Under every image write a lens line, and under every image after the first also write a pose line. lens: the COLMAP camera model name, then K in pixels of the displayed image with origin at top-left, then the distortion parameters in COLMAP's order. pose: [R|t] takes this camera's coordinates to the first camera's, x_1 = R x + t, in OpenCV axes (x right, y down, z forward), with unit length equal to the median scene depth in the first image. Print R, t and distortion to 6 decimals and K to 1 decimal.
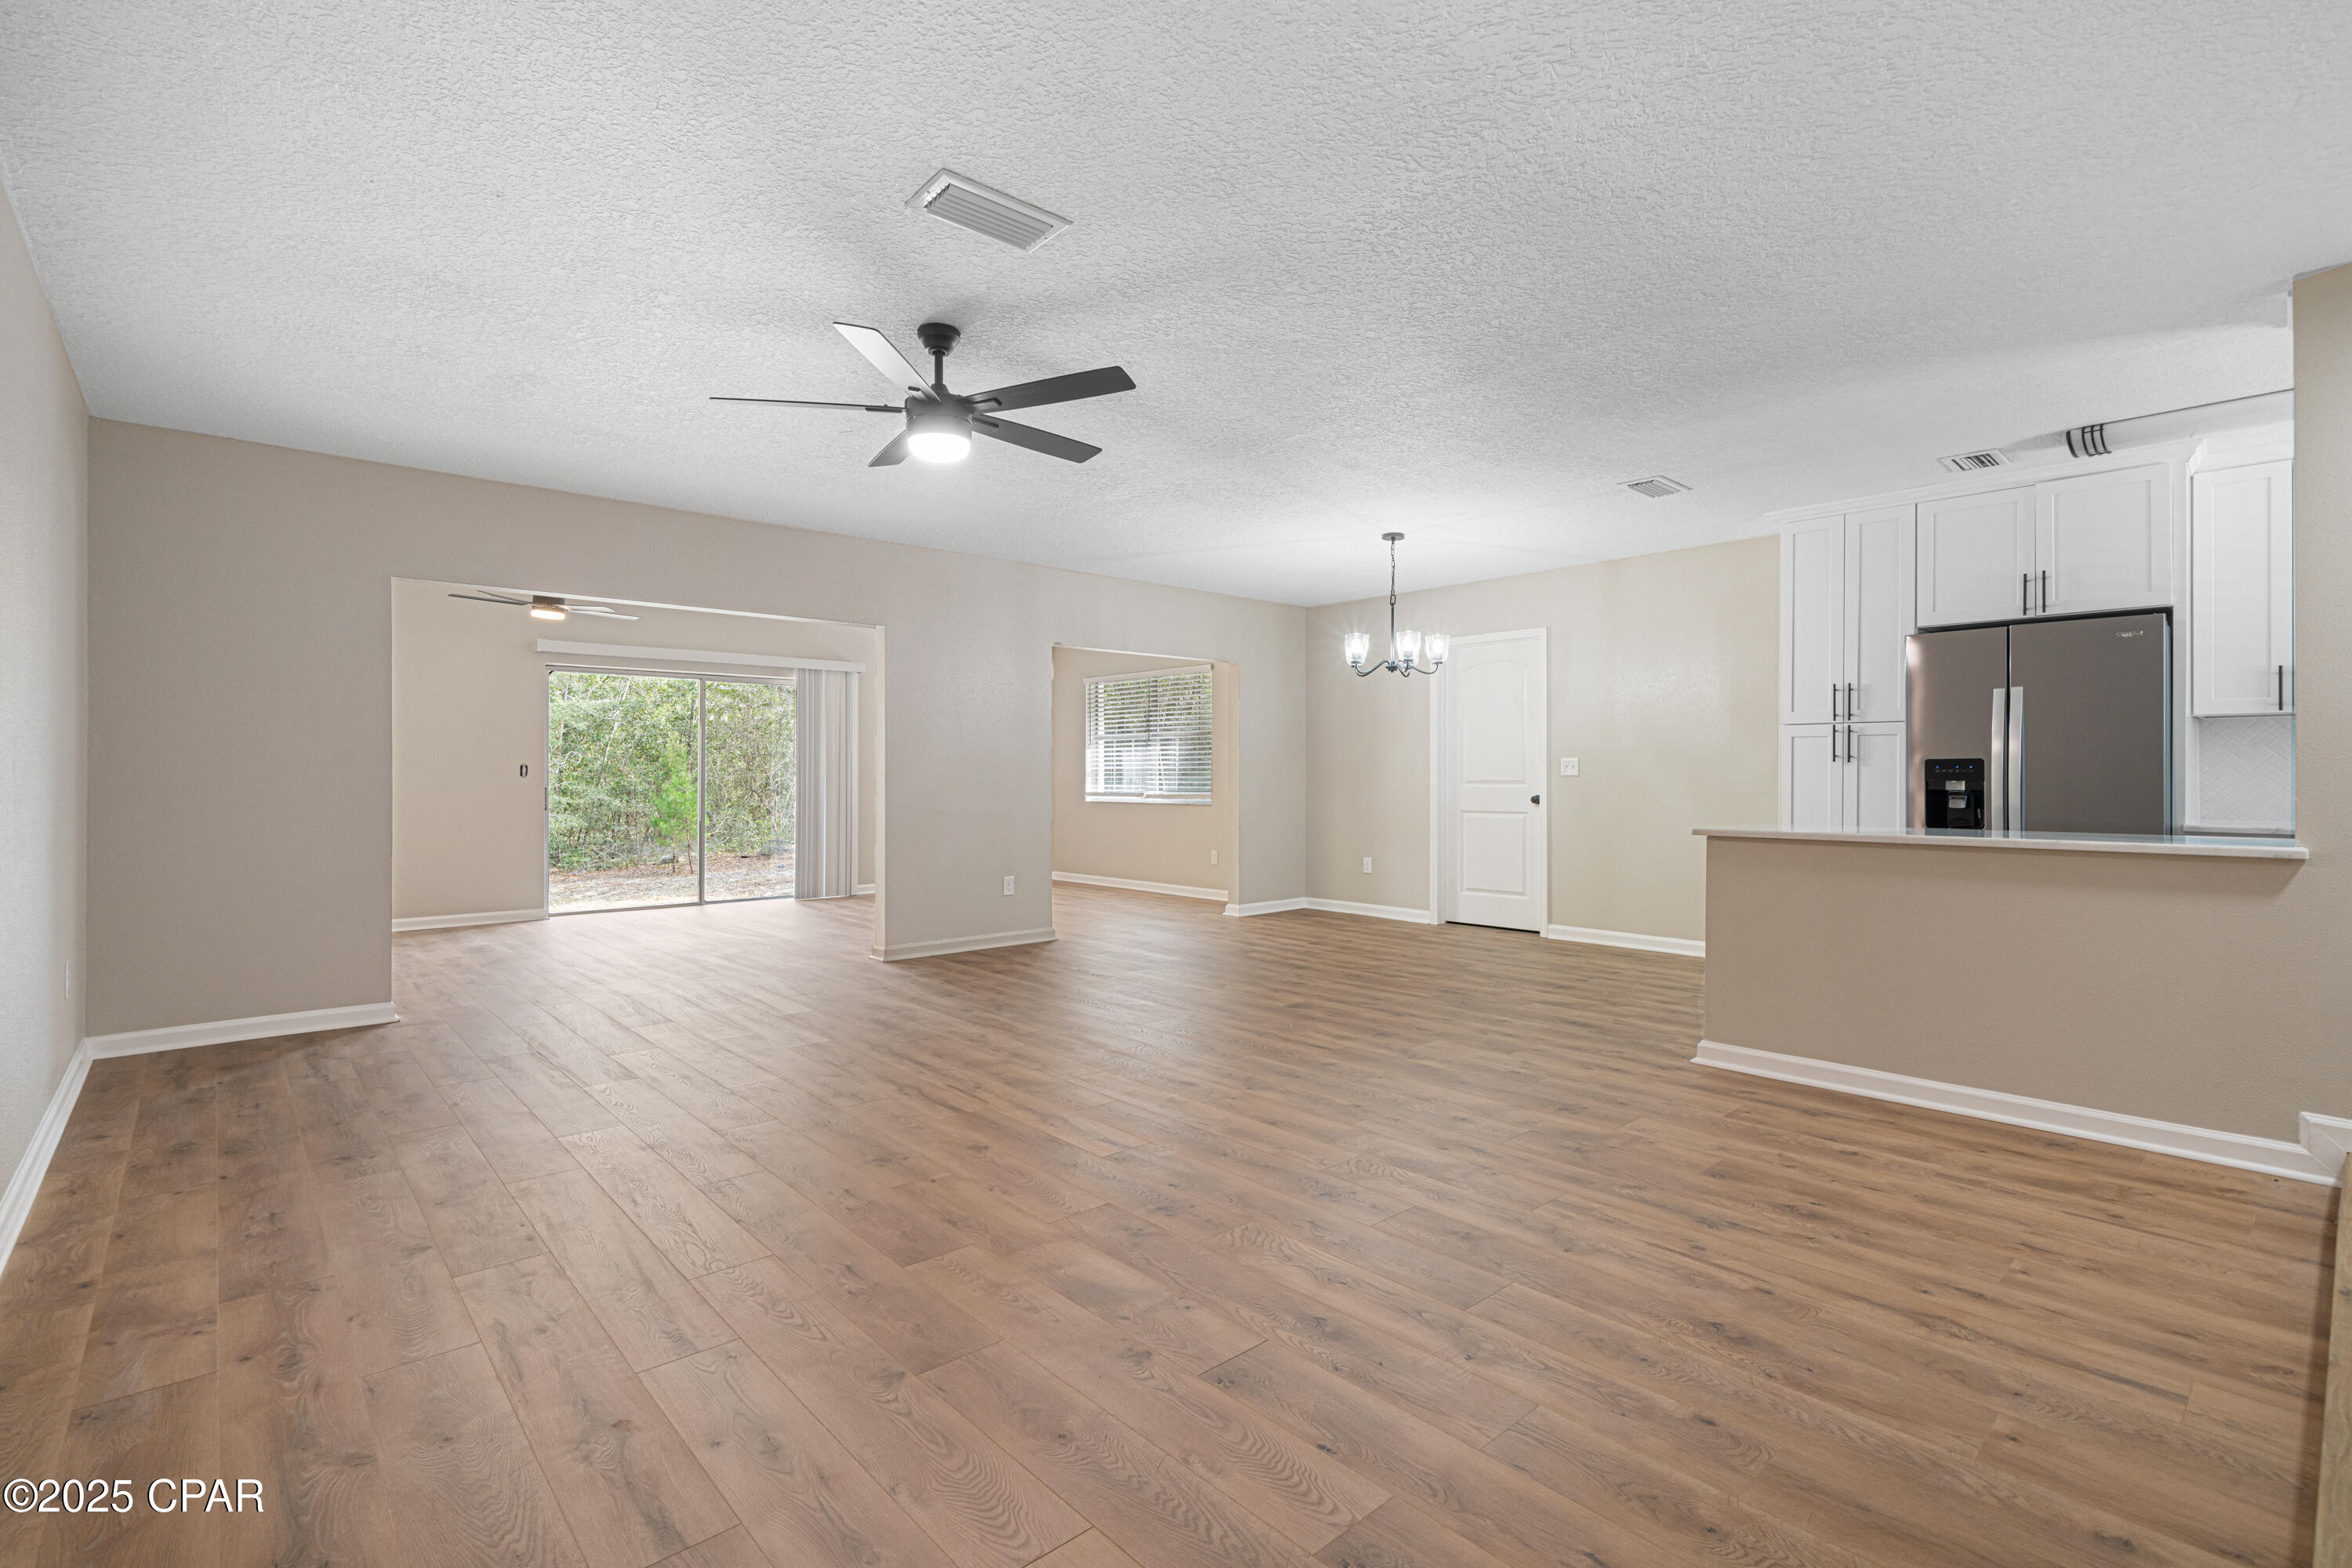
lens RADIAL K [[1068.8, 0, 1163.3], [0, 1068.8, 774.3], [0, 0, 1]] dist [0.000745, 0.000056]
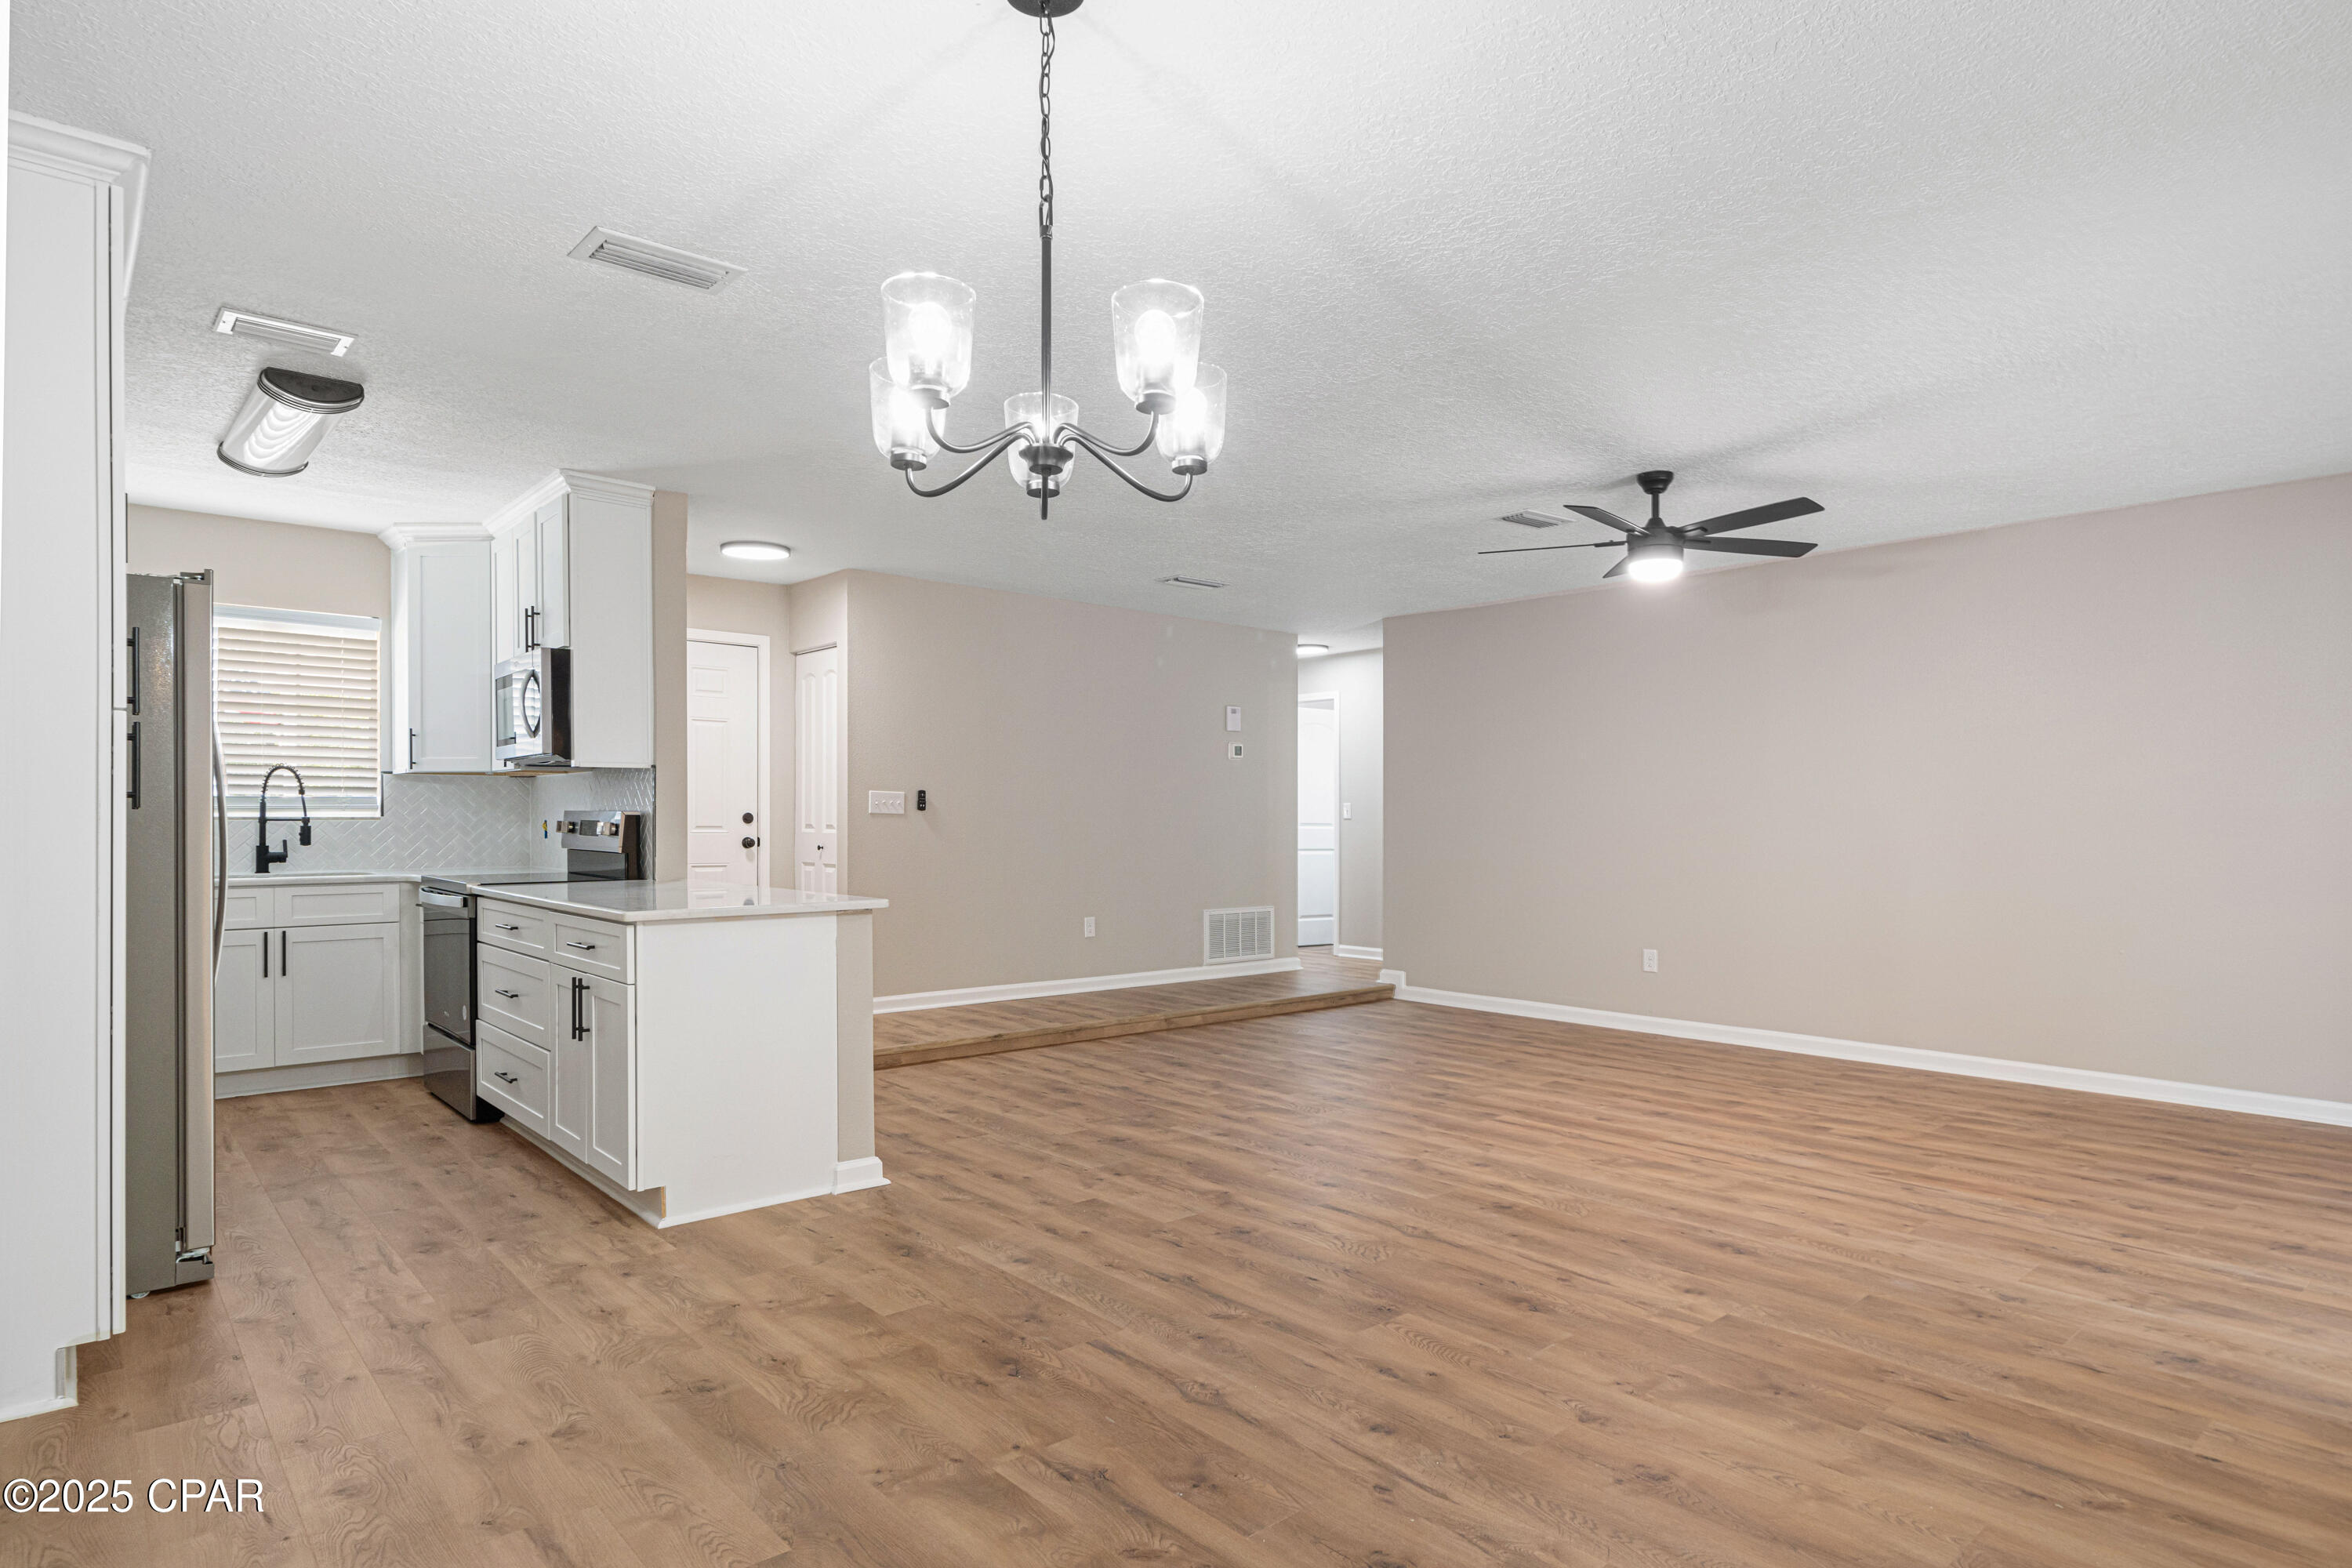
lens RADIAL K [[1290.6, 0, 1182.6], [0, 1290.6, 828.9], [0, 0, 1]] dist [0.000015, 0.000149]
pose [[-0.999987, -0.004858, -0.001423, 0.292769], [-0.004864, 0.999981, 0.003881, -0.010104], [0.001404, 0.003888, -0.999991, 2.160471]]
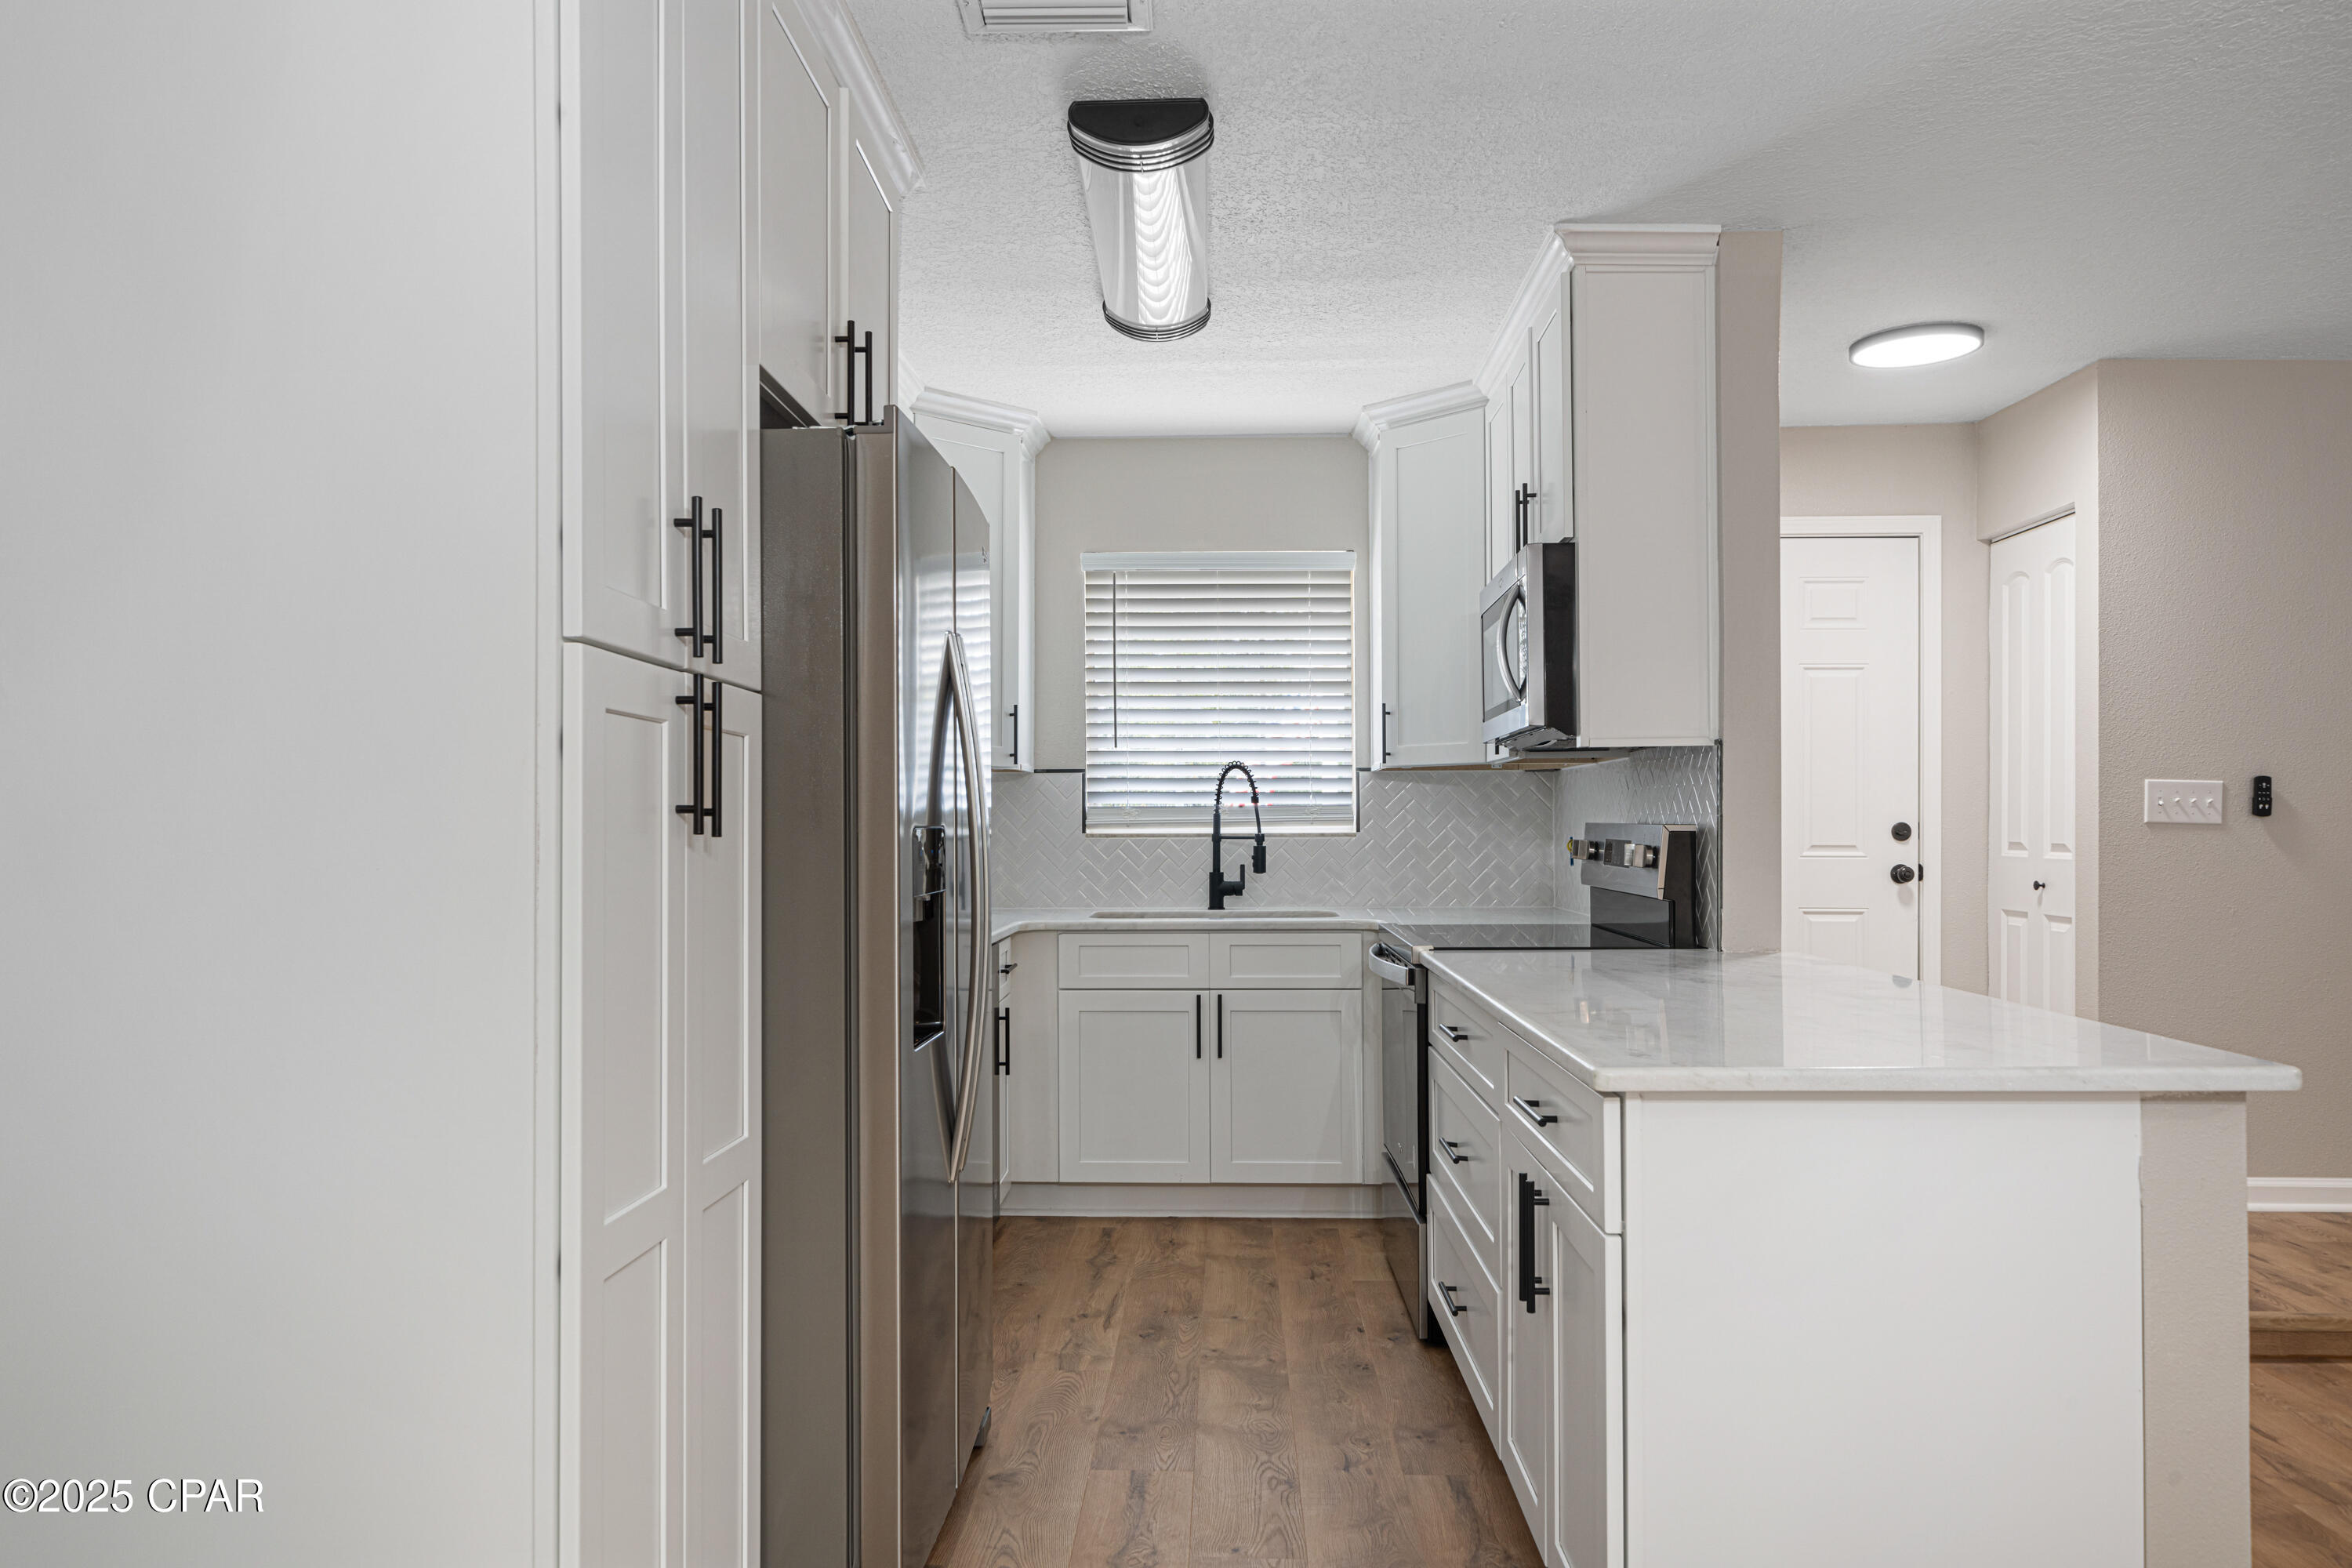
lens RADIAL K [[1567.6, 0, 1170.8], [0, 1567.6, 829.2], [0, 0, 1]] dist [0.010082, 0.001832]
pose [[-0.724843, -0.001959, 0.688911, 0.443946], [-0.001158, 0.999998, 0.001625, -0.018514], [-0.688913, 0.000380, -0.724844, 1.703689]]
